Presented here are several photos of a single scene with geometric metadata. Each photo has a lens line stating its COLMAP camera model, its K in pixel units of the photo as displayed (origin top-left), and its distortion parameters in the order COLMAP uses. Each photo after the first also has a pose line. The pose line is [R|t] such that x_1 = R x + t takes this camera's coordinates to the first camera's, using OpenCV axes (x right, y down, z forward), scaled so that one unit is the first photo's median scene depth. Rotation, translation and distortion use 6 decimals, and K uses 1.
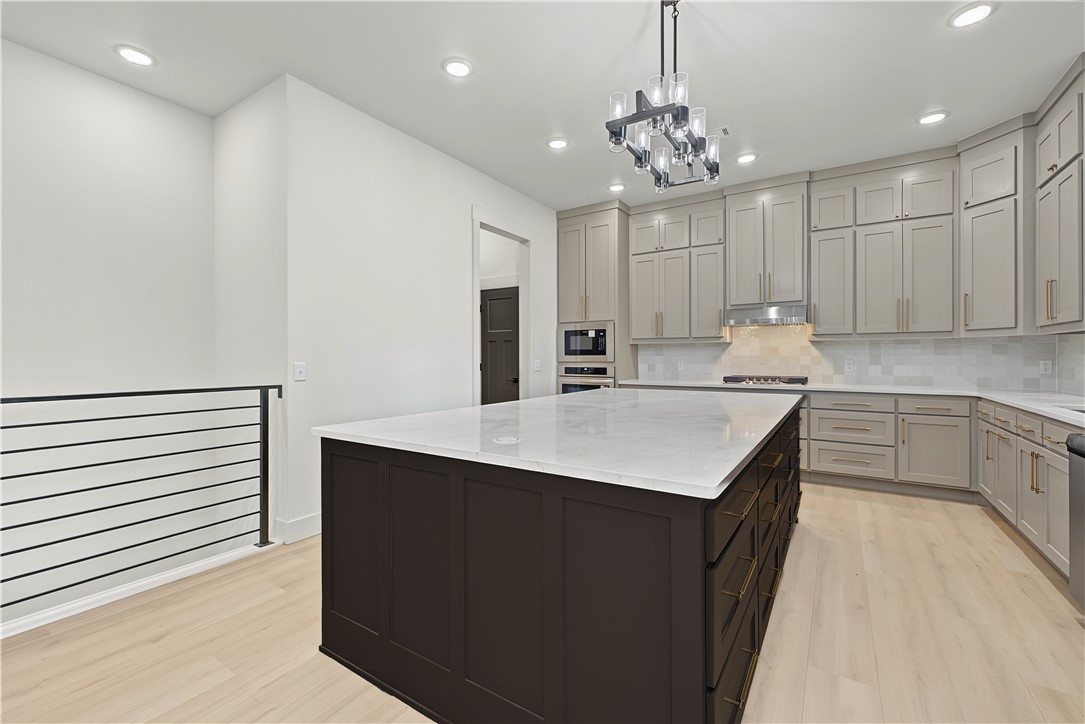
lens RADIAL K [[466.3, 0, 539.2], [0, 466.3, 357.6], [0, 0, 1]] dist [0.004609, -0.001406]
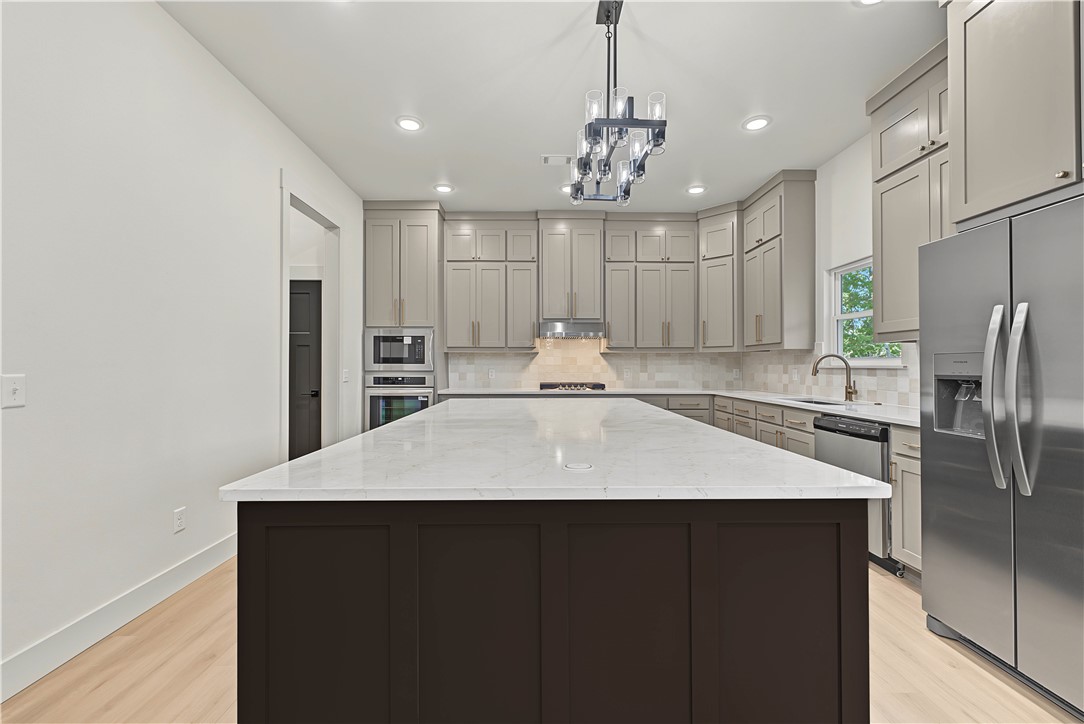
lens RADIAL K [[451.3, 0, 546.1], [0, 451.3, 362.3], [0, 0, 1]] dist [0.007197, 0.000109]
pose [[0.825570, 0.006906, 0.564257, -0.206378], [-0.001549, 0.999949, -0.009973, 0.000757], [-0.564297, 0.007359, 0.825539, 0.136272]]
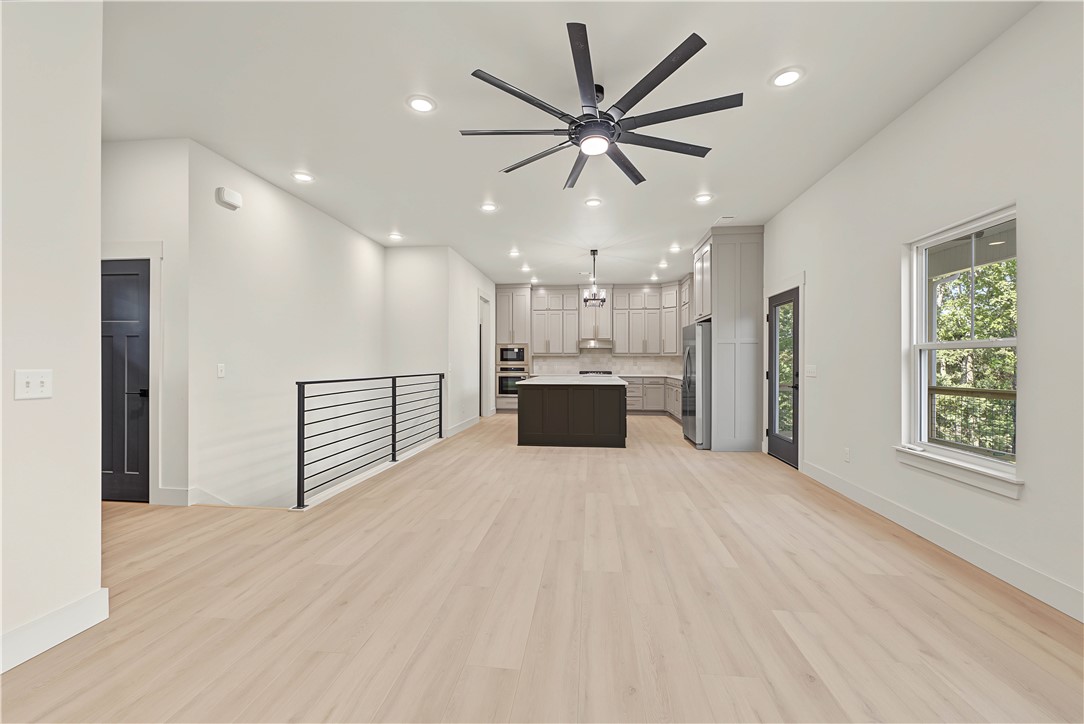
lens RADIAL K [[441.7, 0, 546.4], [0, 441.7, 360.4], [0, 0, 1]] dist [0.001025, 0.000523]
pose [[0.893668, 0.005504, 0.448696, -0.749739], [-0.003263, 0.999978, -0.005768, 0.001752], [-0.448718, 0.003691, 0.893666, -0.875051]]
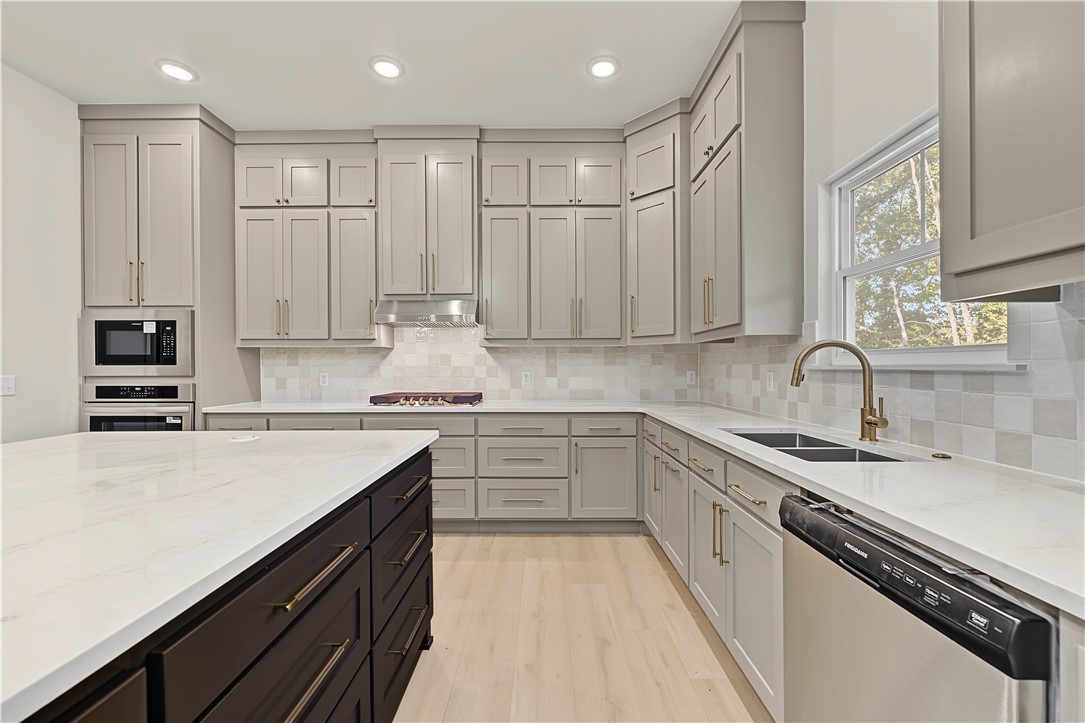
lens RADIAL K [[442.2, 0, 547.1], [0, 442.2, 366.4], [0, 0, 1]] dist [0.001025, 0.000523]
pose [[0.838526, 0.000309, 0.544861, 0.283923], [0.002018, 0.999991, -0.003673, -0.000457], [-0.544857, 0.004180, 0.838518, 0.341226]]
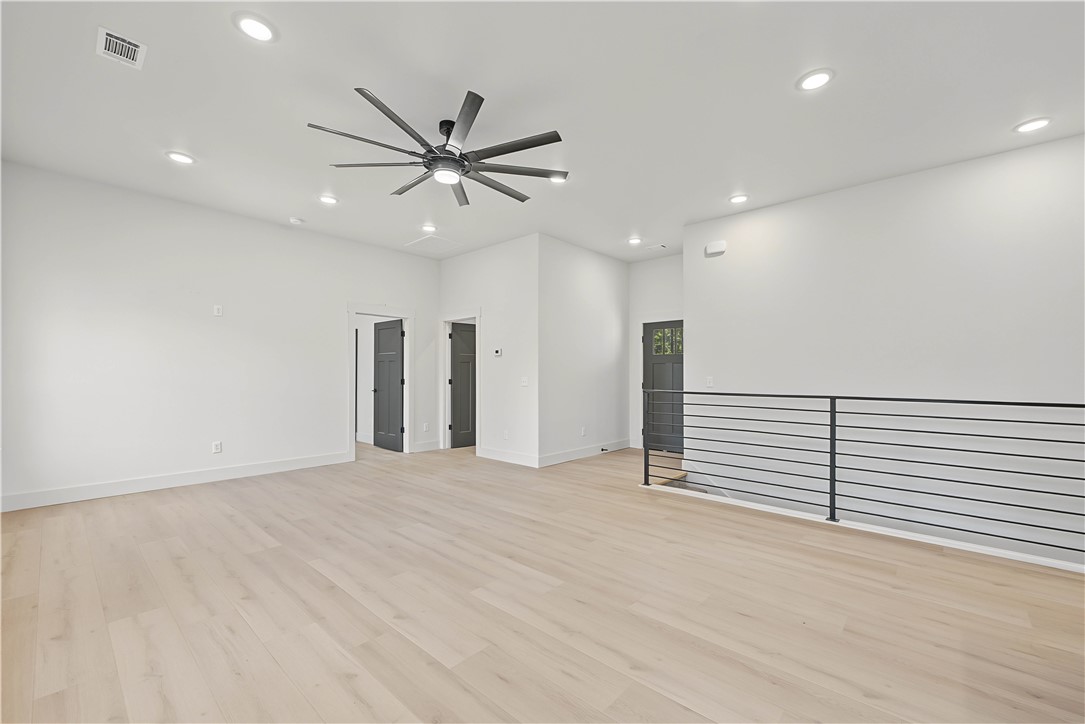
lens RADIAL K [[442.2, 0, 538.6], [0, 442.2, 369.7], [0, 0, 1]] dist [0.001025, 0.000523]
pose [[-0.173964, -0.009083, -0.984710, 0.751745], [-0.002977, 0.999958, -0.008698, -0.004352], [0.984748, 0.001418, -0.173984, 0.322069]]
